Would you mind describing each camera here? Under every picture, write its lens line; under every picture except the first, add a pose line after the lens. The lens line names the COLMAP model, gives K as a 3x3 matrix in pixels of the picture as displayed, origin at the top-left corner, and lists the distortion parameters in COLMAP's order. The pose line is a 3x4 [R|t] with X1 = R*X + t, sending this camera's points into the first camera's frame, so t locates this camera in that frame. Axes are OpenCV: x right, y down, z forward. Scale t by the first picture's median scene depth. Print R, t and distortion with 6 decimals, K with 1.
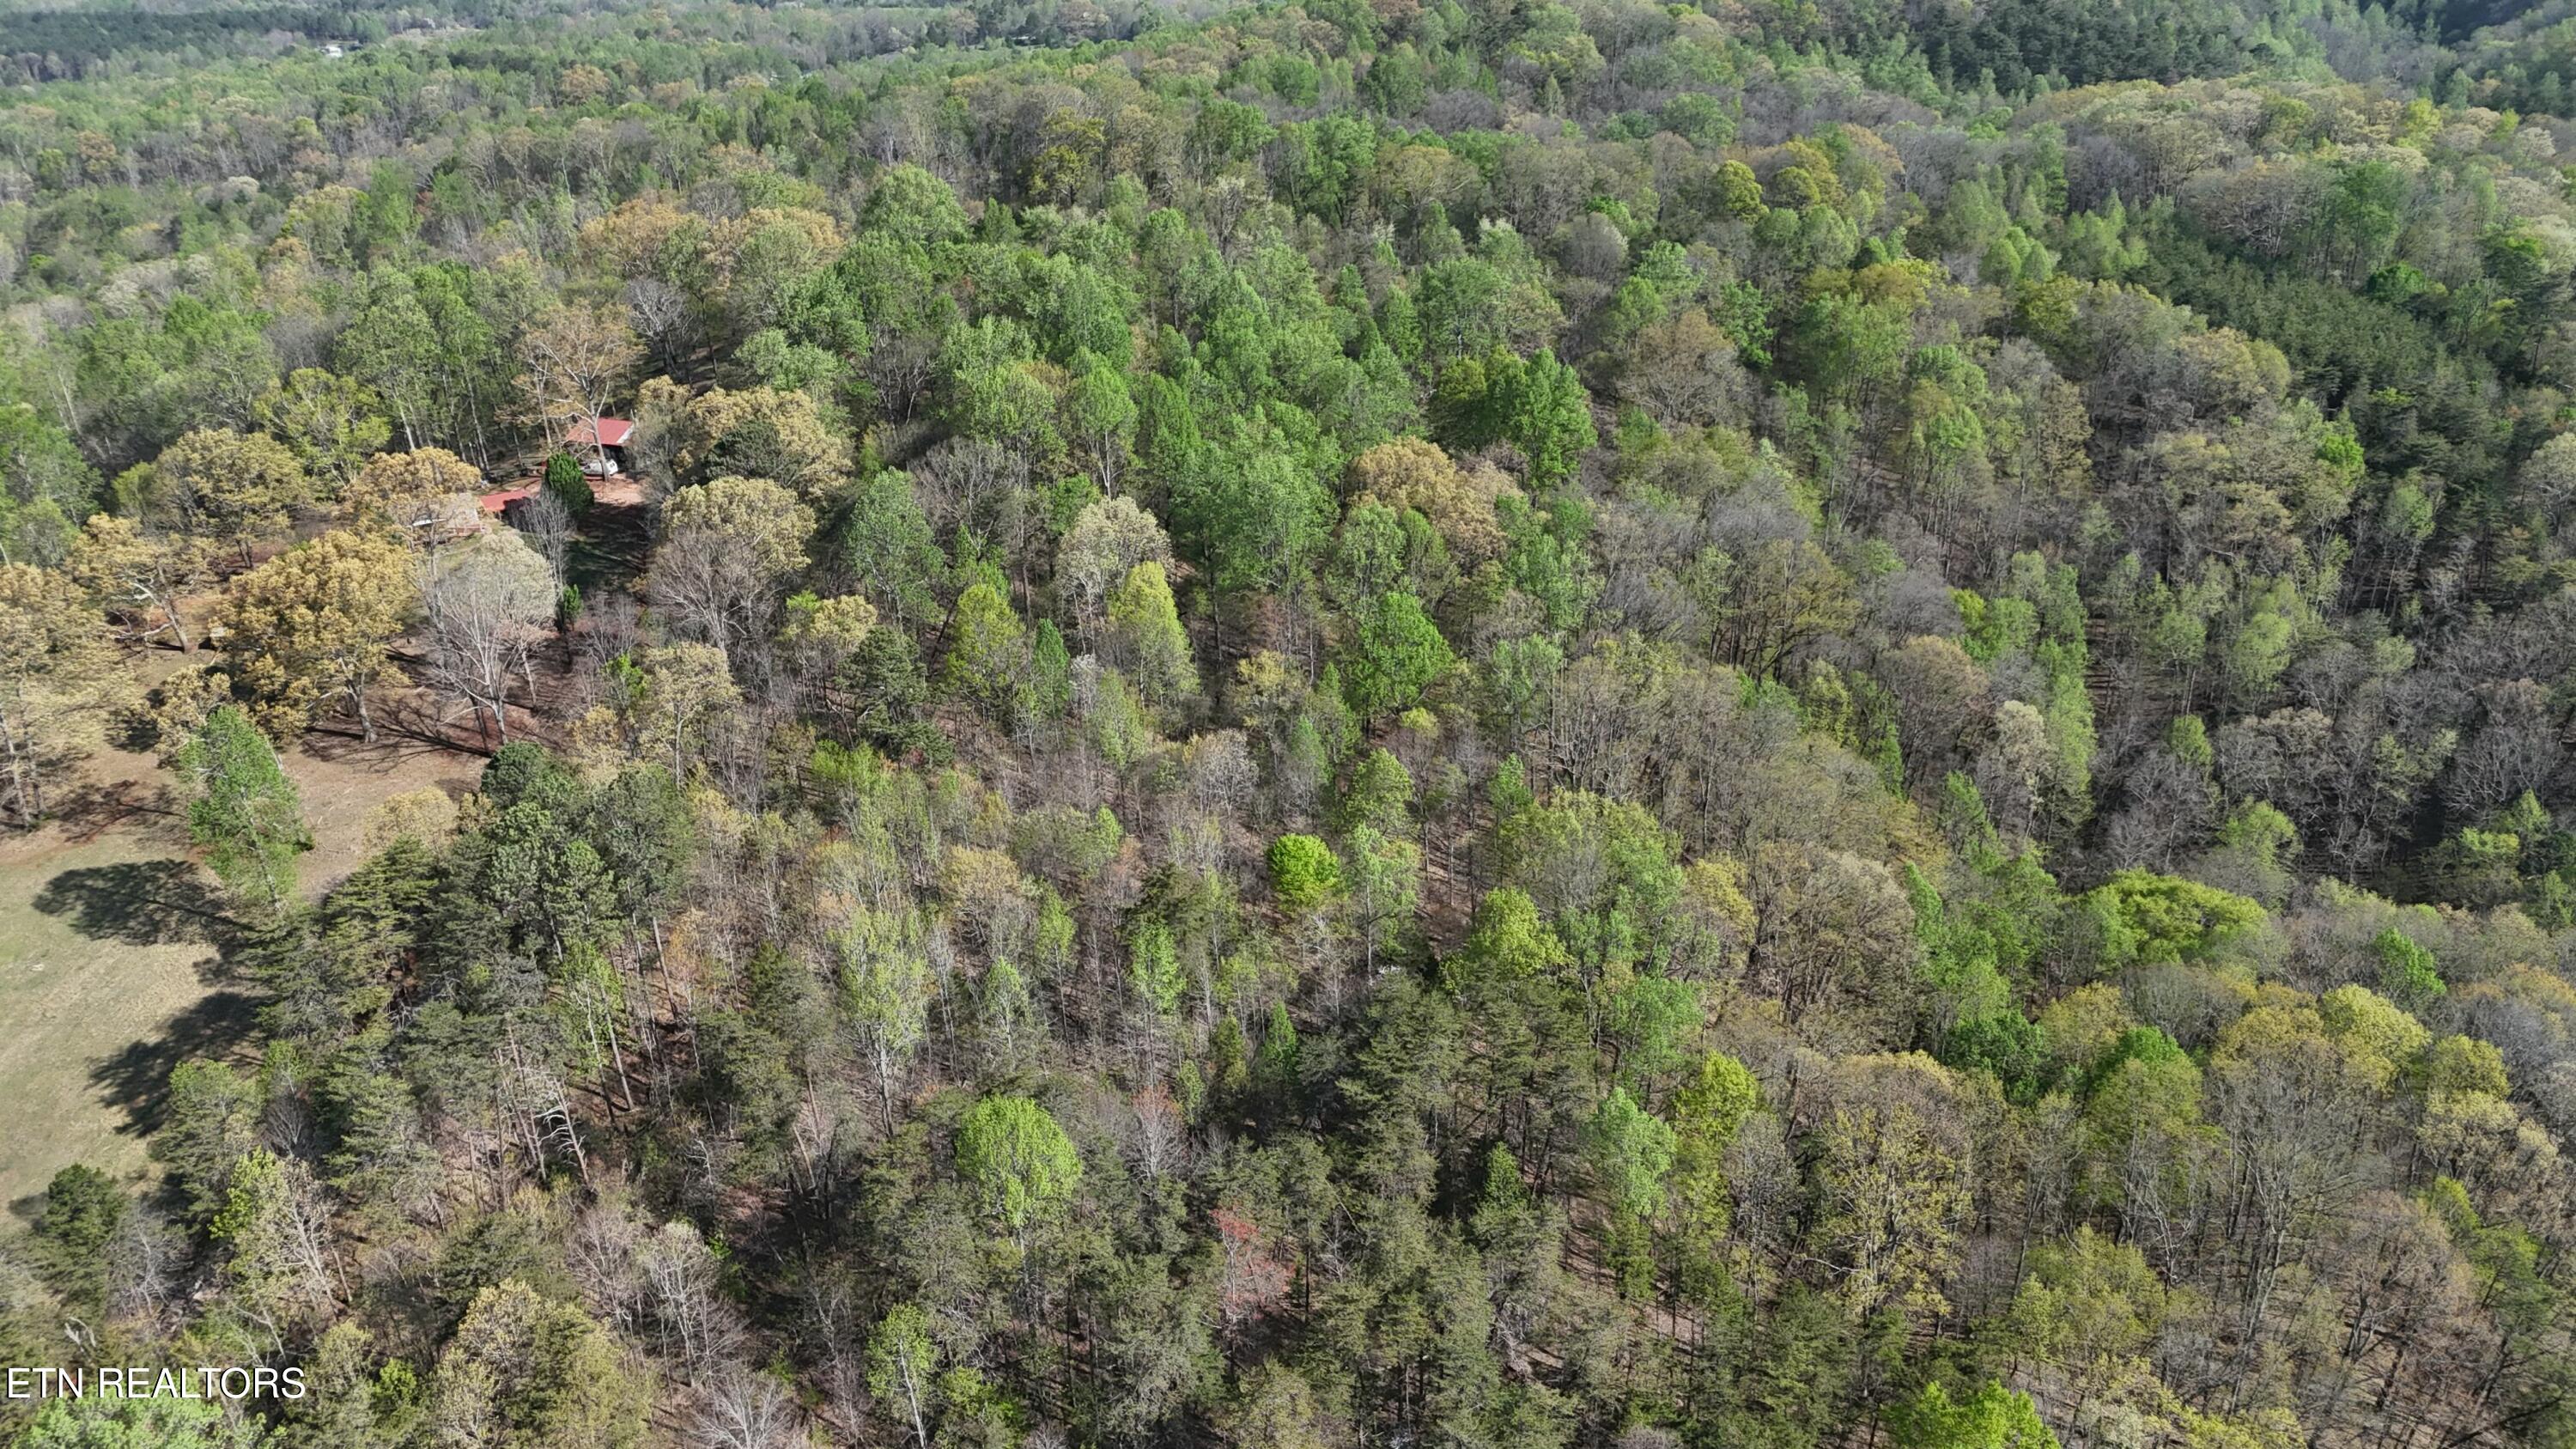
lens RADIAL K [[1919.5, 0, 1288.0], [0, 1919.5, 724.5], [0, 0, 1]] dist [0.090897, -0.064498]
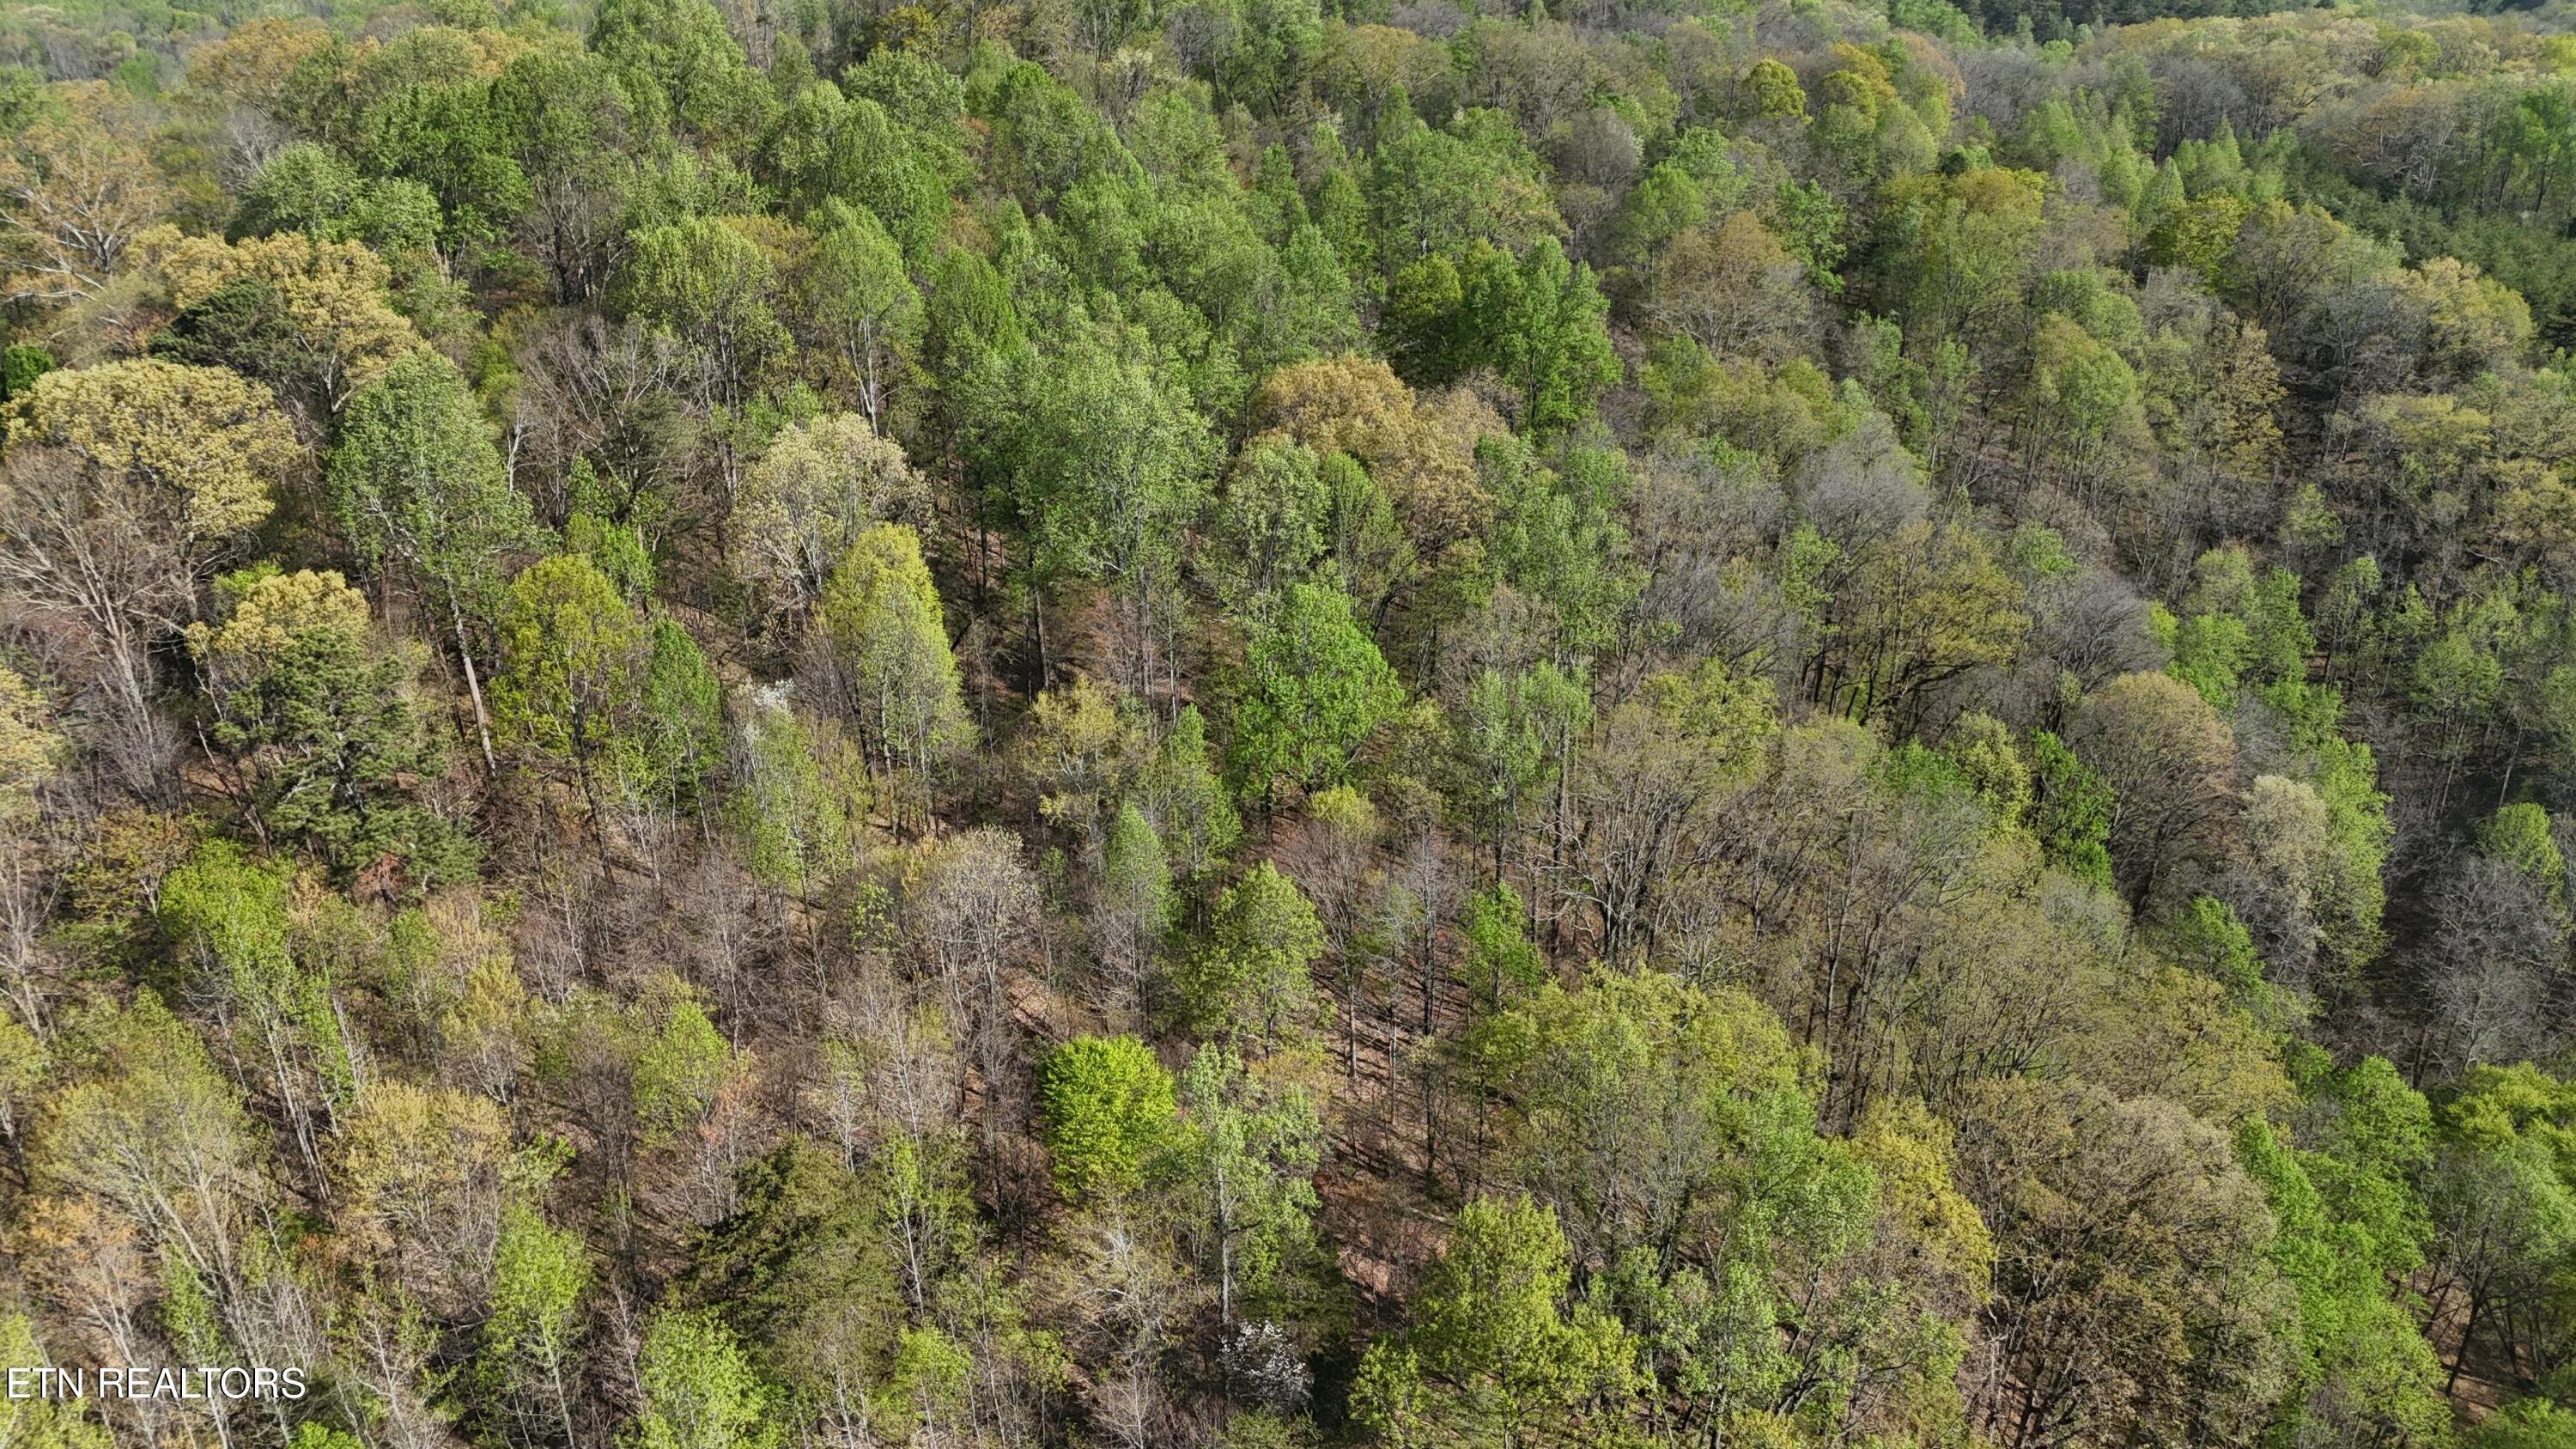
lens RADIAL K [[1878.8, 0, 1288.0], [0, 1878.8, 724.5], [0, 0, 1]] dist [-0.003326, -0.003091]
pose [[0.999639, 0.018901, 0.019080, 0.033474], [-0.018948, 0.999818, 0.002266, -0.023007], [-0.019034, -0.002627, 0.999815, 0.358502]]
